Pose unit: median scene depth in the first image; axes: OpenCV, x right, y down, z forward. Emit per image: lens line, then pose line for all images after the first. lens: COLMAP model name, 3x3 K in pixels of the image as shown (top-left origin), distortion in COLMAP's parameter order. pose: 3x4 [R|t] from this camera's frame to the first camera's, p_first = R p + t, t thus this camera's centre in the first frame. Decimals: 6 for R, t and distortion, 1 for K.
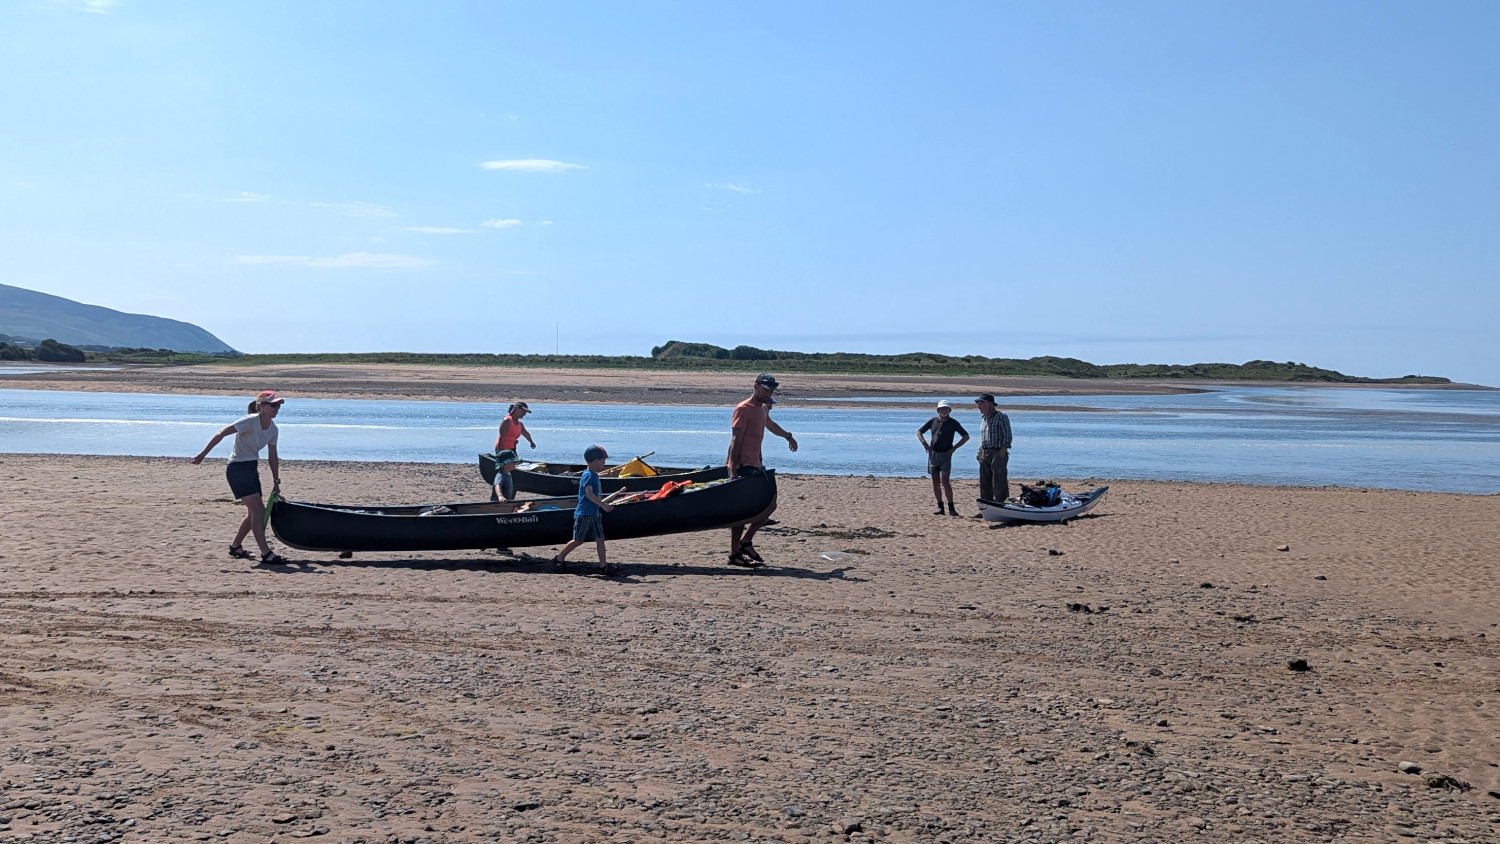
lens RADIAL K [[1042.8, 0, 751.9], [0, 1042.8, 422.9], [0, 0, 1]] dist [-0.012984, -0.001356]
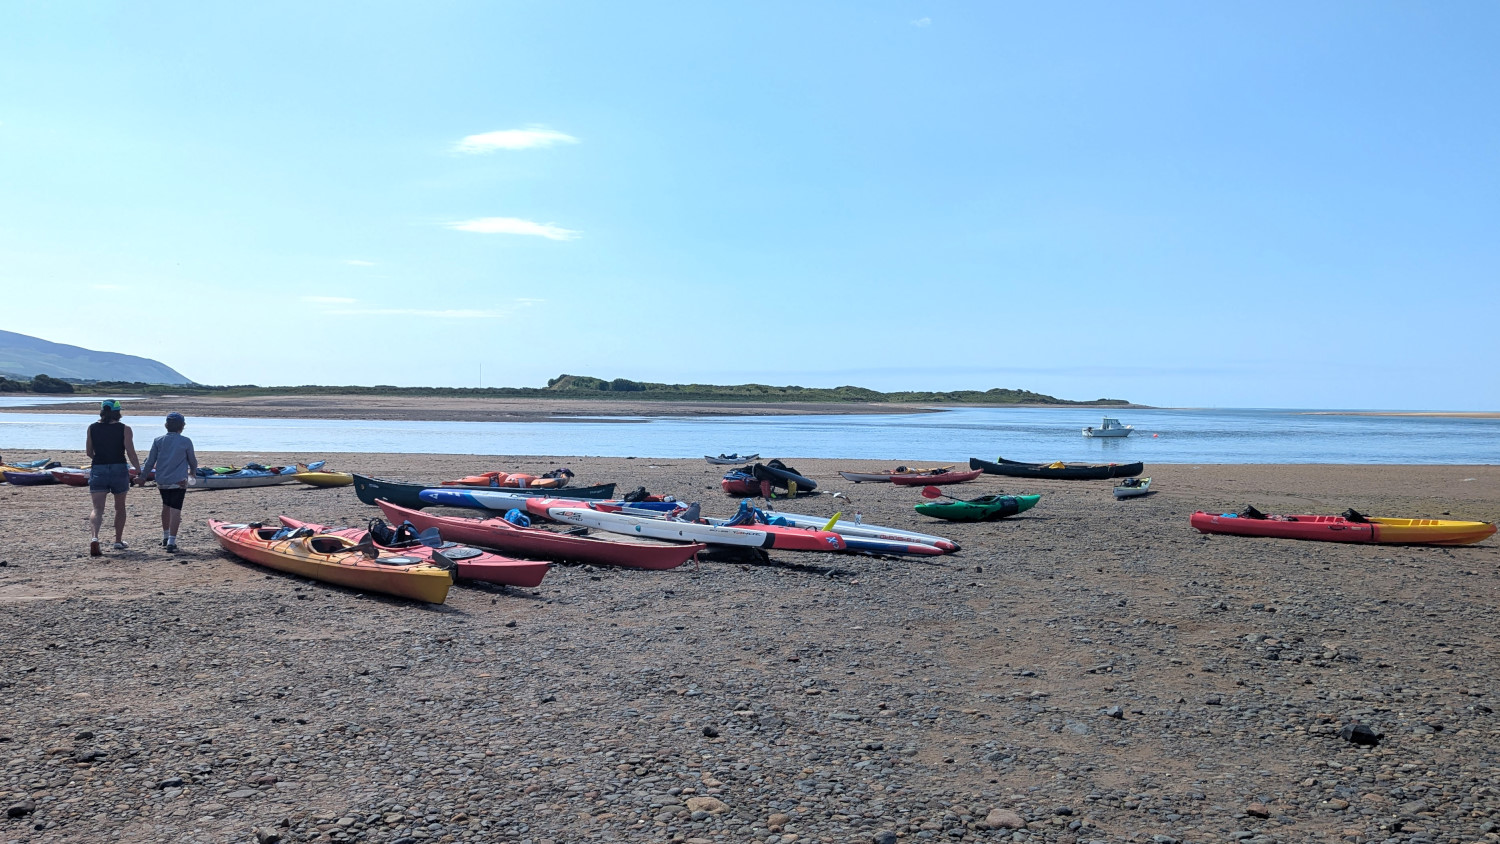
lens RADIAL K [[1042.8, 0, 748.9], [0, 1042.8, 426.1], [0, 0, 1]] dist [-0.012984, -0.001356]
pose [[0.992941, -0.008637, 0.118296, -0.002935], [0.010371, 0.999848, -0.014051, 0.005535], [-0.118156, 0.015178, 0.992879, -0.331674]]
